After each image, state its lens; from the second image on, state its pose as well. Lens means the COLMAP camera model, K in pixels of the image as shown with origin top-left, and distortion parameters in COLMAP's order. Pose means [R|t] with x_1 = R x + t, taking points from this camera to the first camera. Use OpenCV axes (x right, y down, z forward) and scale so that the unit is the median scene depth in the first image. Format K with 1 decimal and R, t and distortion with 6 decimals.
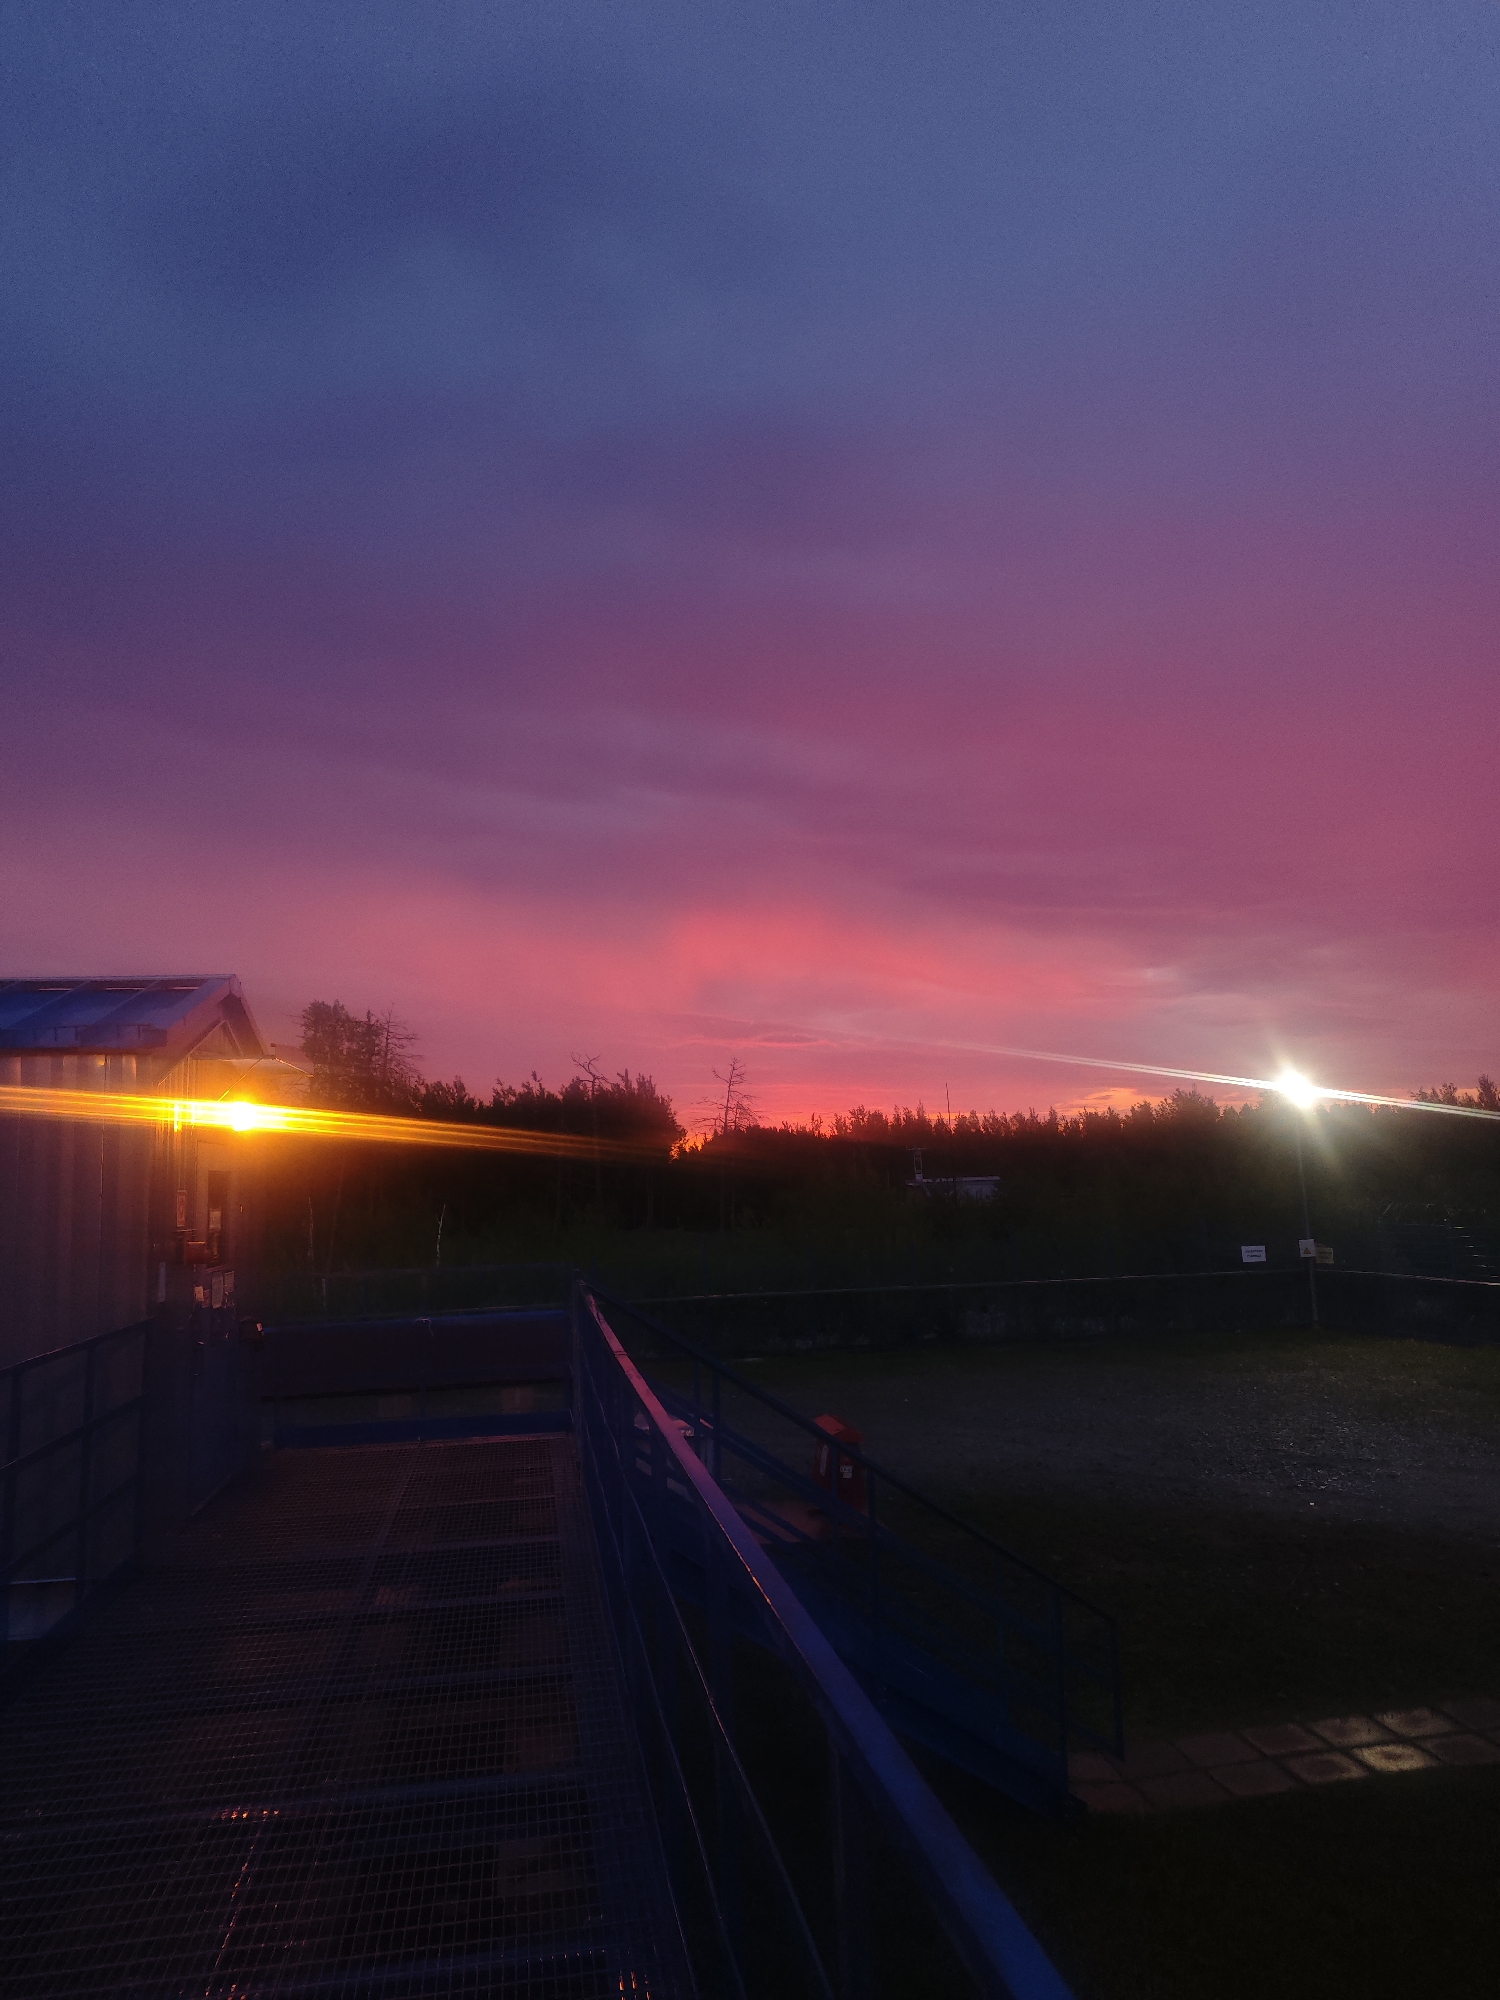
lens RADIAL K [[1324.6, 0, 755.4], [0, 1324.6, 1000.8], [0, 0, 1]] dist [0.036011, -0.014446]
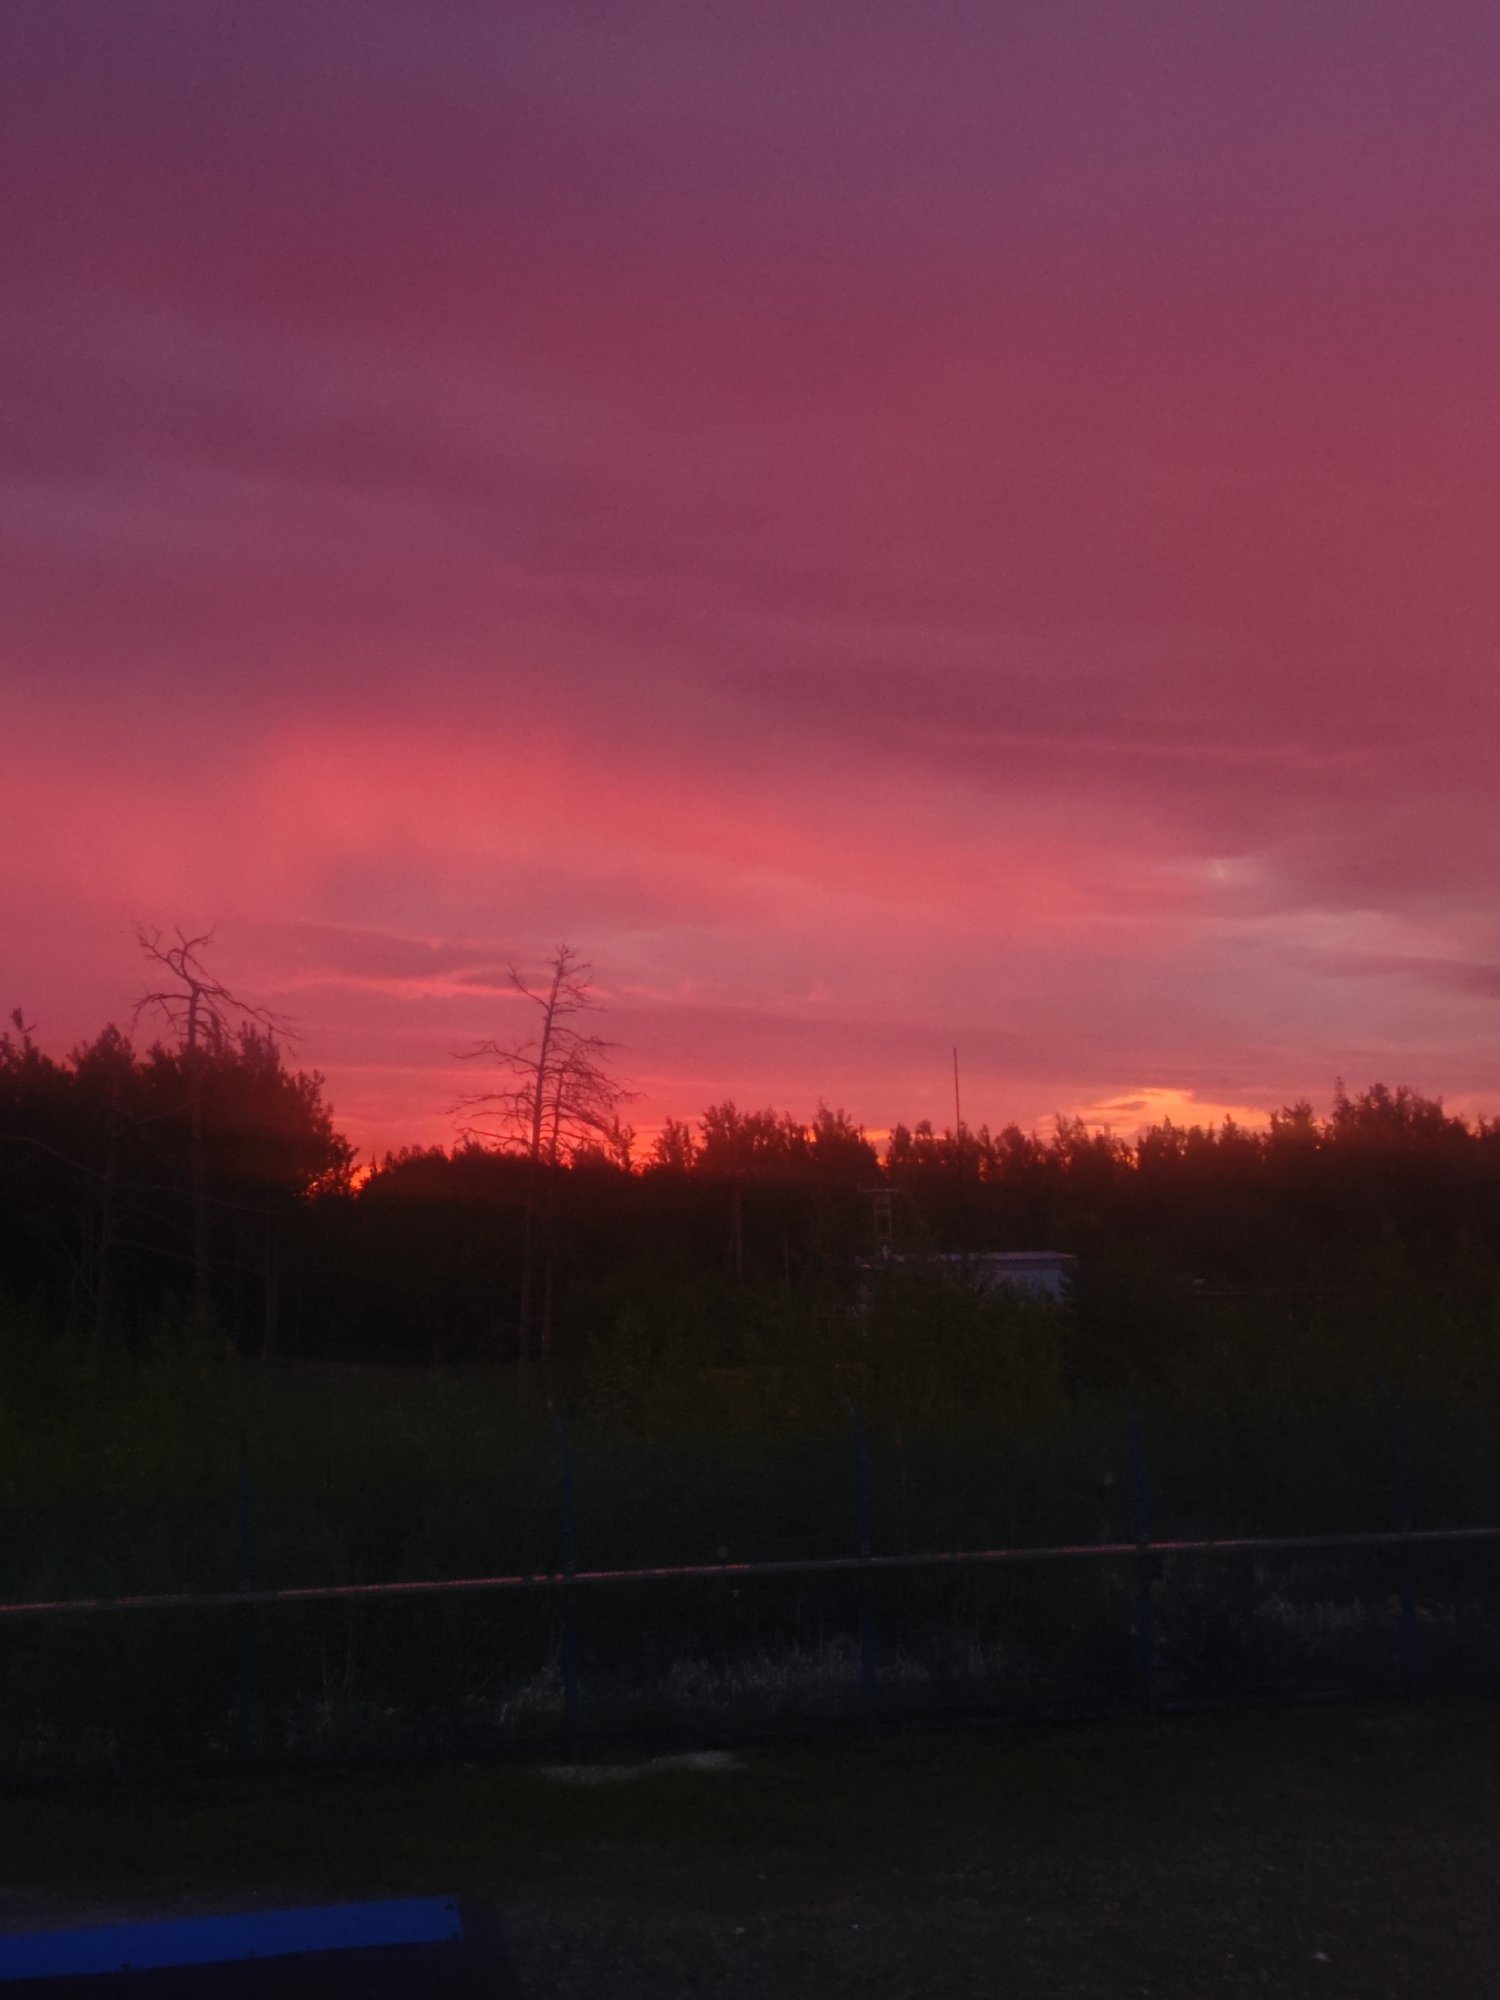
lens RADIAL K [[2642.7, 0, 756.1], [0, 2642.7, 998.4], [0, 0, 1]] dist [0.034763, 0.000000]
pose [[0.993311, 0.024987, 0.112732, -0.043064], [-0.029078, 0.998971, 0.034797, 0.026908], [-0.111746, -0.037842, 0.993016, 0.184545]]
